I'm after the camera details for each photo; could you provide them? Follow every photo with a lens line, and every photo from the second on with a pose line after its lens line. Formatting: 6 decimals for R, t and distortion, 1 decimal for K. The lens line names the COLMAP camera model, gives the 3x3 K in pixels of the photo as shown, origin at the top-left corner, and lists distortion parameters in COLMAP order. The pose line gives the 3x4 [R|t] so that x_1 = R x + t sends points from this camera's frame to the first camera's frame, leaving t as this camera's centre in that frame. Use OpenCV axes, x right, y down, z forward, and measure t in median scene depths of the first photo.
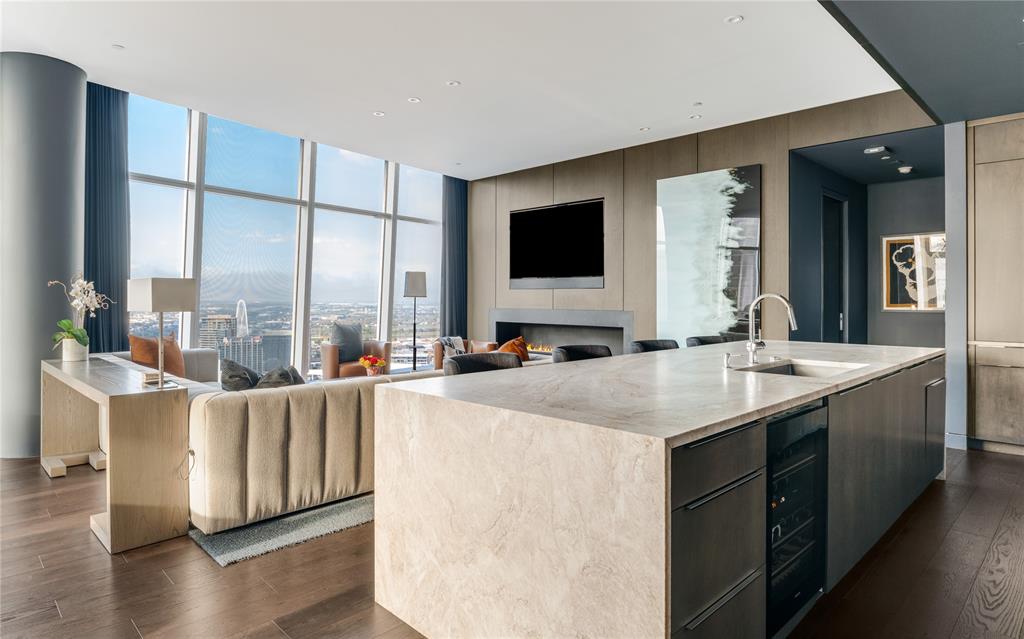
lens RADIAL K [[592.3, 0, 517.5], [0, 592.3, 296.0], [0, 0, 1]] dist [-0.022708, -0.003557]
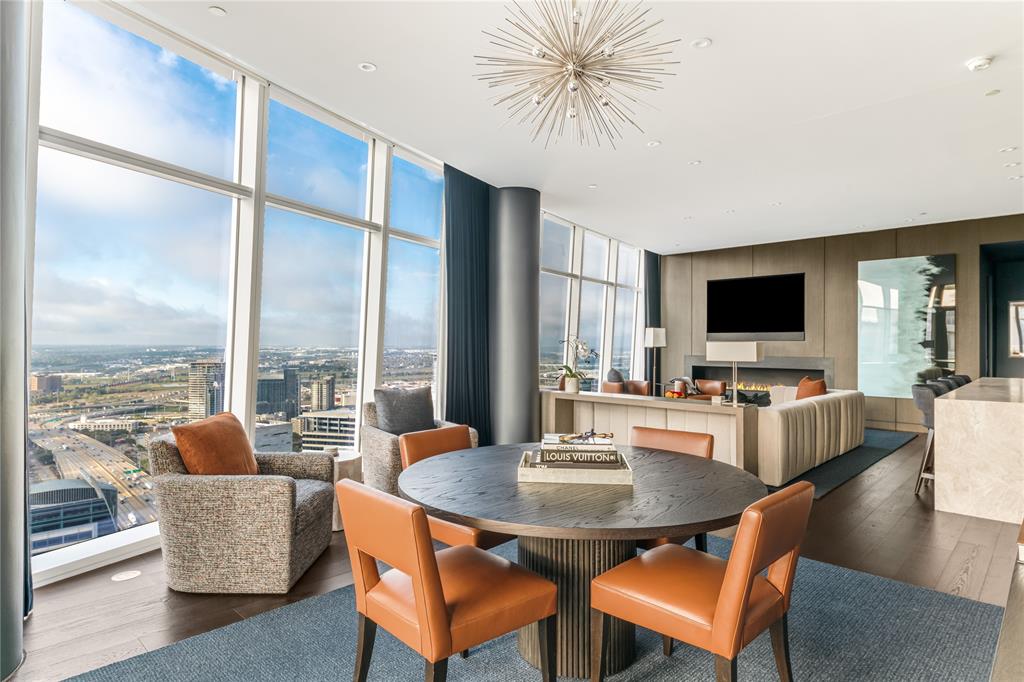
lens RADIAL K [[570.4, 0, 512.0], [0, 570.4, 341.0], [0, 0, 1]] dist [0.015847, -0.001320]
pose [[0.999752, -0.001365, 0.022208, -0.654468], [0.001341, 0.999999, 0.001076, -0.017302], [-0.022209, -0.001046, 0.999753, -0.340214]]
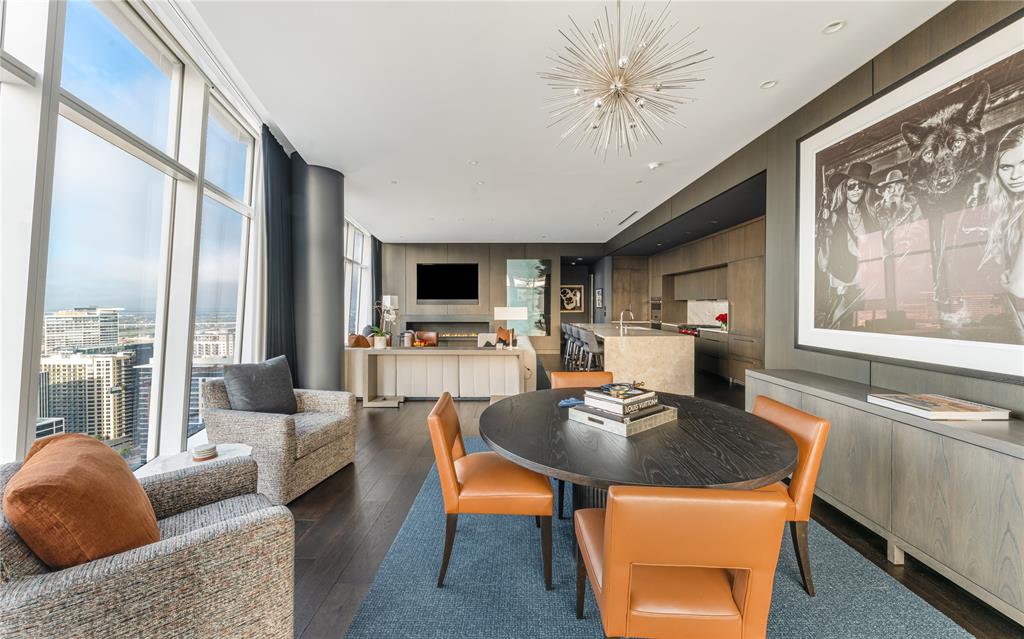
lens RADIAL K [[375.0, 0, 513.3], [0, 375.0, 309.6], [0, 0, 1]] dist [0.000558, -0.000622]
pose [[0.708867, -0.013068, 0.705221, -0.898721], [-0.000408, 0.999821, 0.018937, -0.025097], [-0.705342, -0.013711, 0.708735, -0.101819]]
